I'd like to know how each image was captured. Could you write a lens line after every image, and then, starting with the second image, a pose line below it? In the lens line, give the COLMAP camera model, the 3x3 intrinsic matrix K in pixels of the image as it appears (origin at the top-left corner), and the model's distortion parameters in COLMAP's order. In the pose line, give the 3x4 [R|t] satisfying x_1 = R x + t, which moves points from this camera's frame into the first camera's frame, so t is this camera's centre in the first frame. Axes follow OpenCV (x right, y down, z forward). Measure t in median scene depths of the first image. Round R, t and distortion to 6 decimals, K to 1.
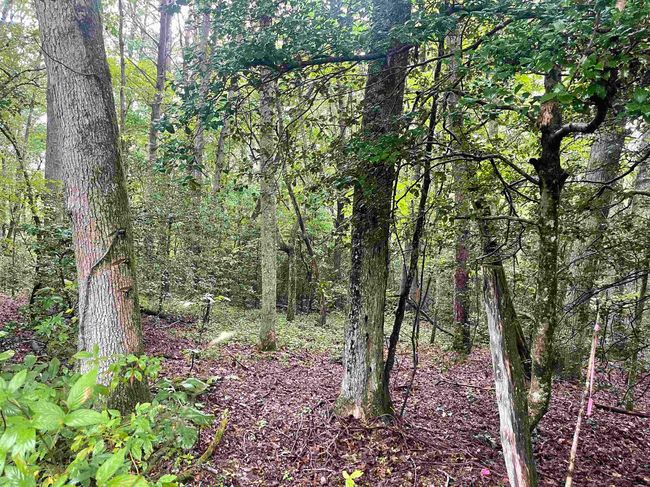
lens RADIAL K [[502.4, 0, 329.7], [0, 502.4, 241.6], [0, 0, 1]] dist [0.090266, -0.113560]
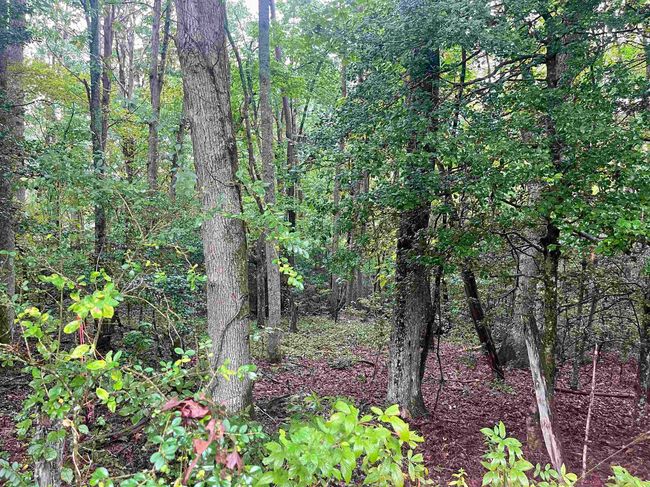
lens RADIAL K [[502.4, 0, 329.7], [0, 502.4, 241.6], [0, 0, 1]] dist [0.090266, -0.113560]
pose [[0.987513, -0.040228, 0.152313, -0.383714], [0.037861, 0.999113, 0.018414, -0.173042], [-0.152919, -0.012417, 0.988161, -0.332740]]
